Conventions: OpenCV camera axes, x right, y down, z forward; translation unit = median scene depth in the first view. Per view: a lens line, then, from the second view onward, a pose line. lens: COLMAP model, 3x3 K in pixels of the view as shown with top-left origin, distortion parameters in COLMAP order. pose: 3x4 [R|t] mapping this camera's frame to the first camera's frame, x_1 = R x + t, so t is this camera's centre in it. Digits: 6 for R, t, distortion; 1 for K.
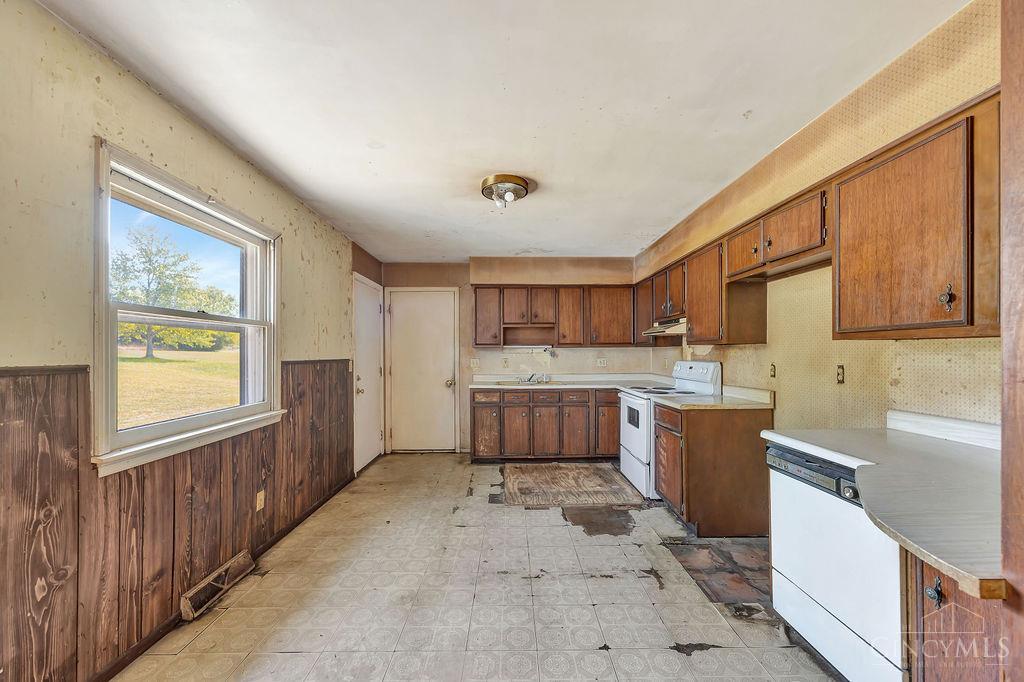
lens RADIAL K [[394.3, 0, 512.0], [0, 394.3, 341.0], [0, 0, 1]] dist [-0.001656, -0.000018]
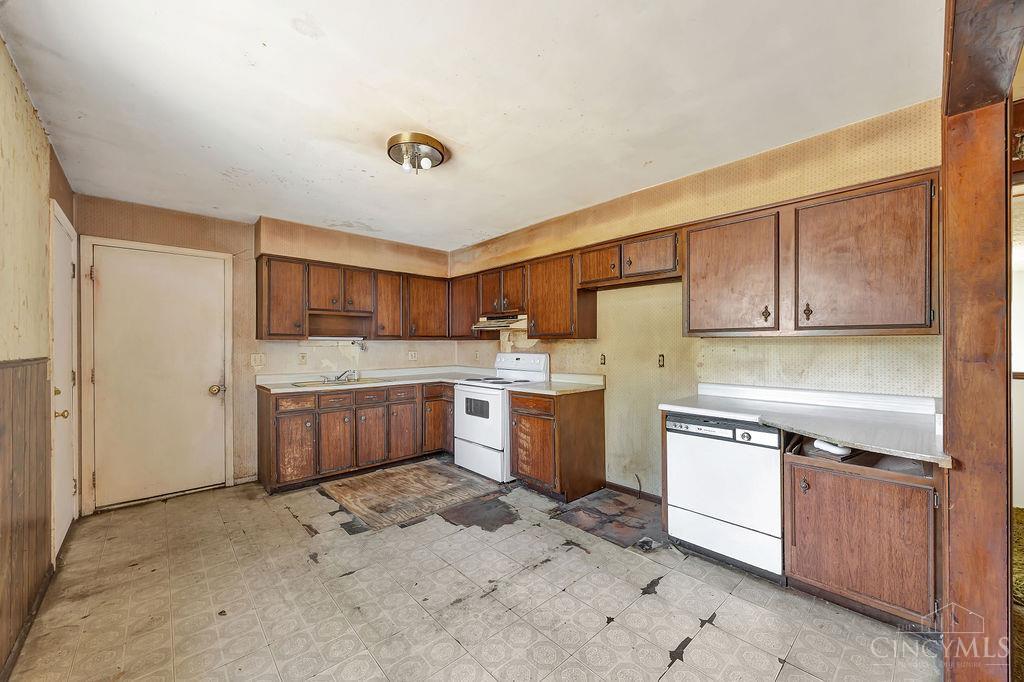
lens RADIAL K [[393.5, 0, 509.4], [0, 393.5, 334.3], [0, 0, 1]] dist [-0.002015, -0.000028]
pose [[0.742771, 0.019075, 0.669274, -0.304515], [-0.019800, 0.999783, -0.006520, 0.004467], [-0.669253, -0.008409, 0.742987, 0.170114]]
